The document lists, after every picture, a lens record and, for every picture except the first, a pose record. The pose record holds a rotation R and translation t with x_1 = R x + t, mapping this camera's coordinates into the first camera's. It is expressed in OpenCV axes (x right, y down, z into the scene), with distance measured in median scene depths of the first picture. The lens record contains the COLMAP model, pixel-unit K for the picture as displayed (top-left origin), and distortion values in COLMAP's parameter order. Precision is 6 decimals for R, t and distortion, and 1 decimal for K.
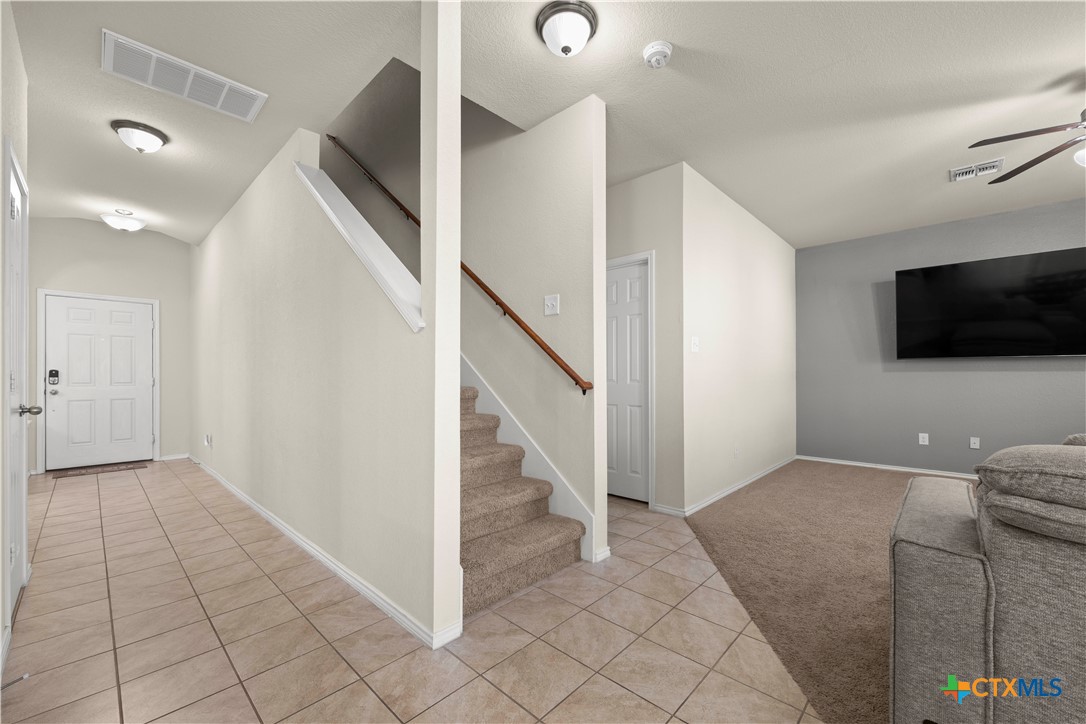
lens RADIAL K [[431.8, 0, 548.1], [0, 431.8, 374.4], [0, 0, 1]] dist [-0.001062, 0.000194]
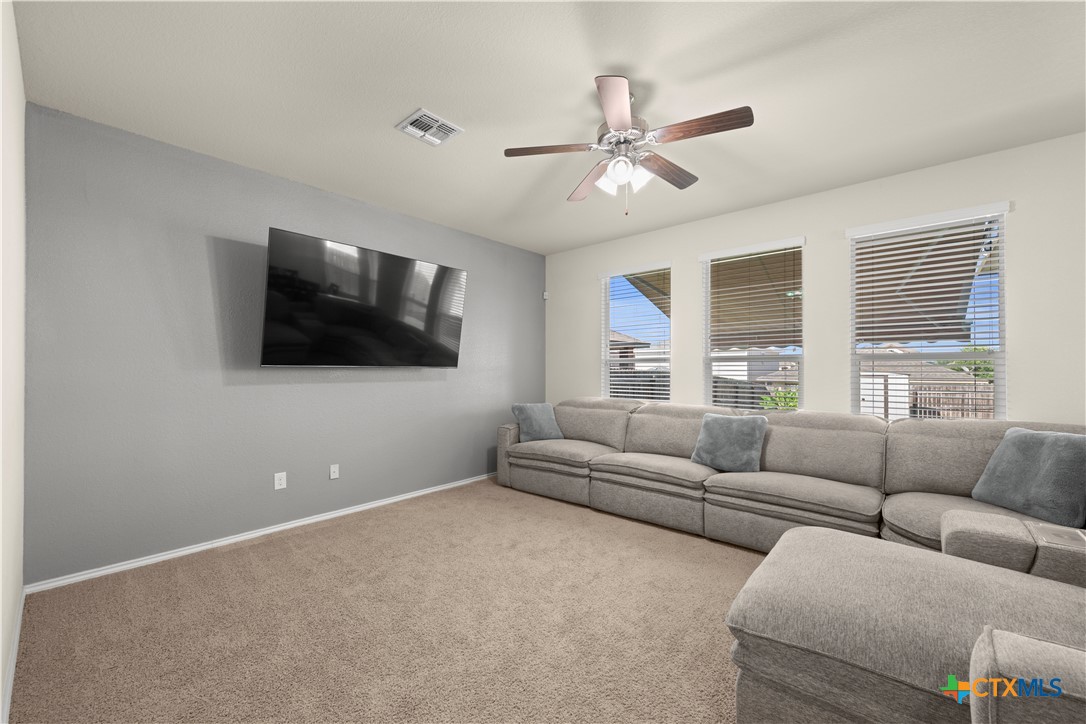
lens RADIAL K [[431.8, 0, 547.0], [0, 431.8, 367.1], [0, 0, 1]] dist [-0.001062, 0.000194]
pose [[-0.030522, 0.004641, 0.999523, 0.287454], [-0.005748, 0.999972, -0.004819, -0.060657], [-0.999518, -0.005892, -0.030494, 1.078645]]
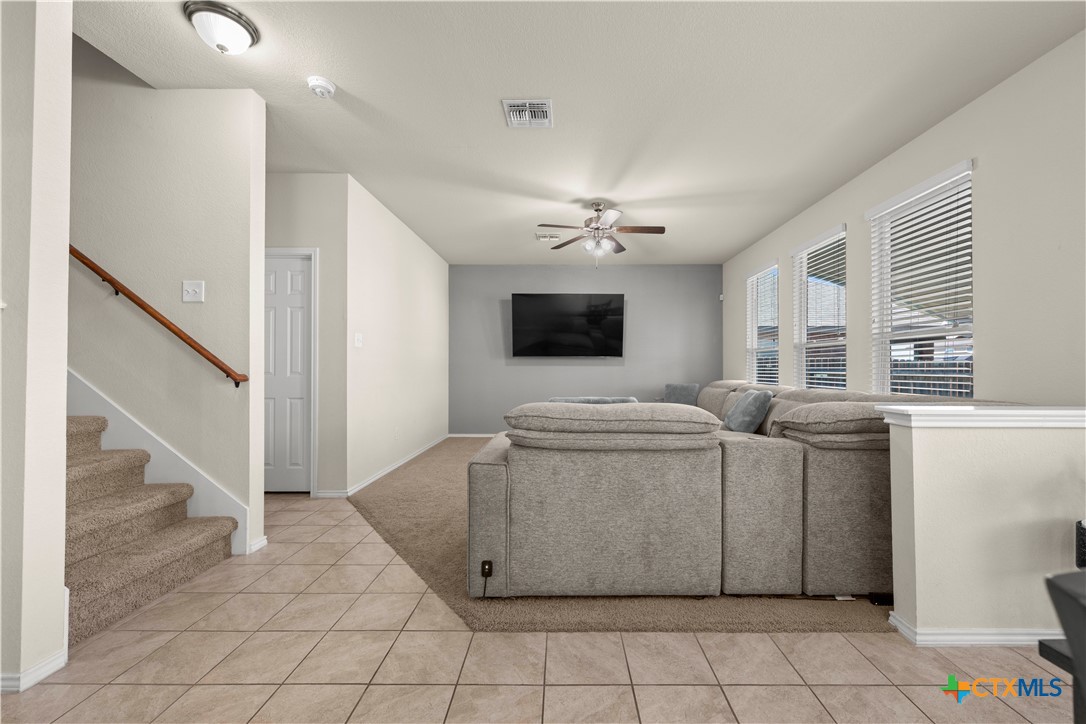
lens RADIAL K [[431.8, 0, 560.5], [0, 431.8, 364.3], [0, 0, 1]] dist [-0.001062, 0.000194]
pose [[0.731939, 0.008034, 0.681322, -0.047696], [-0.003820, 0.999963, -0.007687, -0.000490], [-0.681359, 0.003024, 0.731943, -0.223407]]
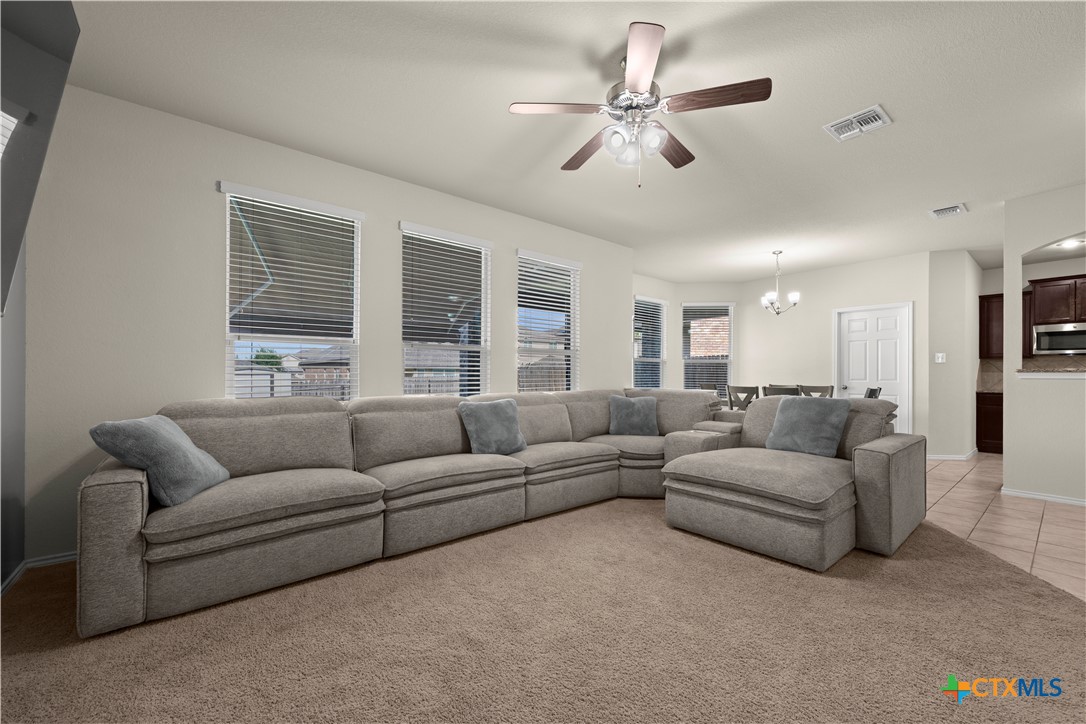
lens RADIAL K [[431.8, 0, 551.1], [0, 431.8, 369.9], [0, 0, 1]] dist [-0.001062, 0.000194]
pose [[-0.992309, -0.006055, 0.123638, 1.301817], [-0.007641, 0.999894, -0.012357, 0.000616], [-0.123550, -0.013207, -0.992250, 1.824032]]
